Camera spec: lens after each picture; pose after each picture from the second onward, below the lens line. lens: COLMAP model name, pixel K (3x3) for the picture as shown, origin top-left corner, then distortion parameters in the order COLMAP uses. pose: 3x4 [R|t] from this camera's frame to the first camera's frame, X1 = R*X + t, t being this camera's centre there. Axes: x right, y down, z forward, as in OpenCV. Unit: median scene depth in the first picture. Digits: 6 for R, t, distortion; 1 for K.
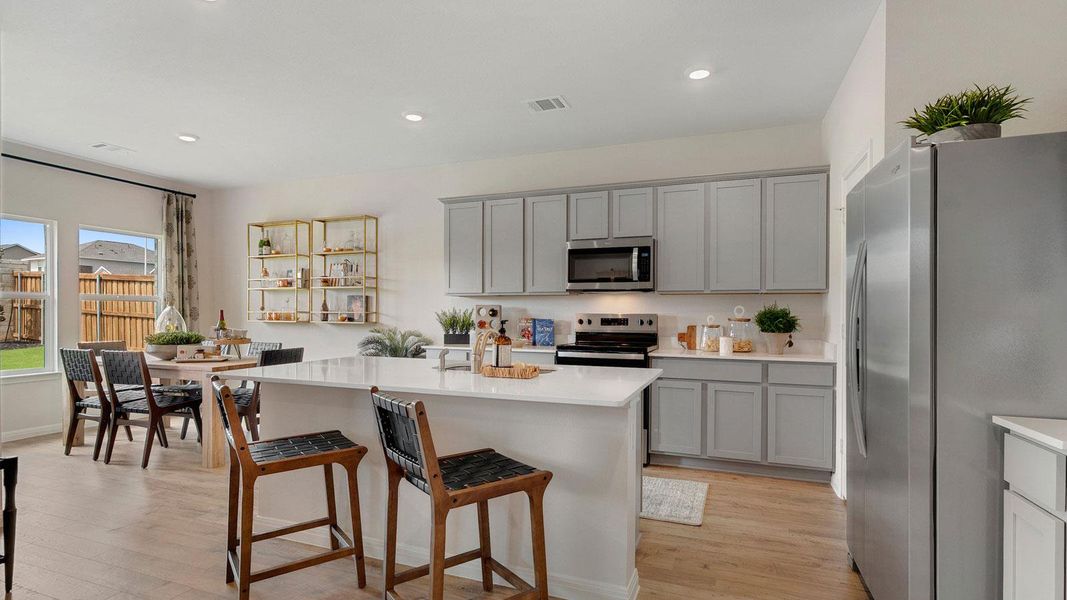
lens RADIAL K [[506.1, 0, 538.4], [0, 506.1, 304.9], [0, 0, 1]] dist [0.007819, 0.001624]
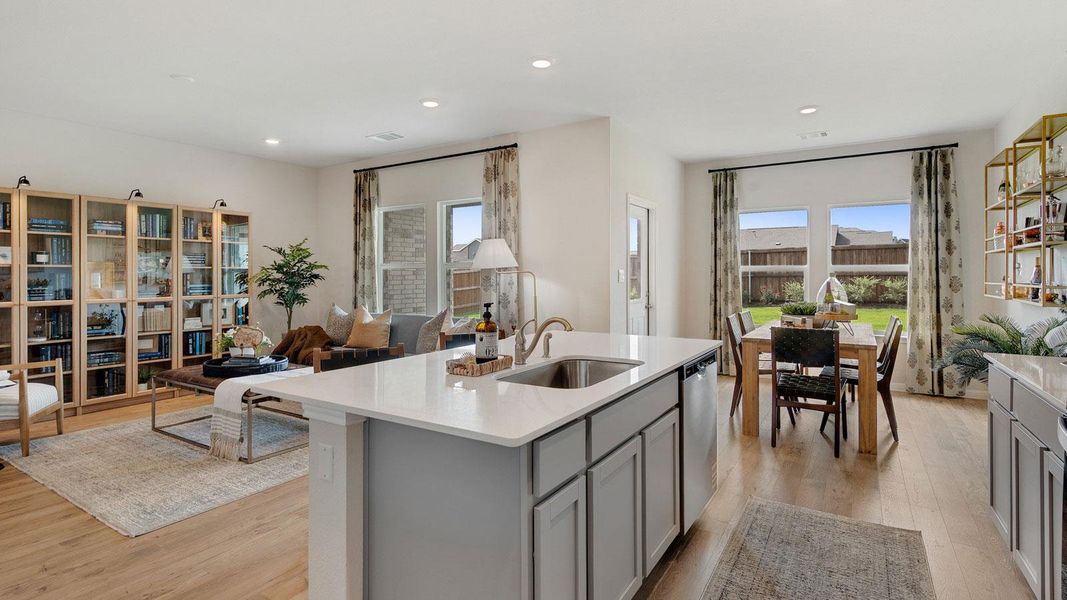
lens RADIAL K [[506.1, 0, 541.6], [0, 506.1, 269.7], [0, 0, 1]] dist [0.007819, 0.001624]
pose [[-0.186146, -0.012921, -0.982437, 0.397872], [0.014537, 0.999768, -0.015903, -0.004473], [0.982414, -0.017242, -0.185915, 0.679110]]
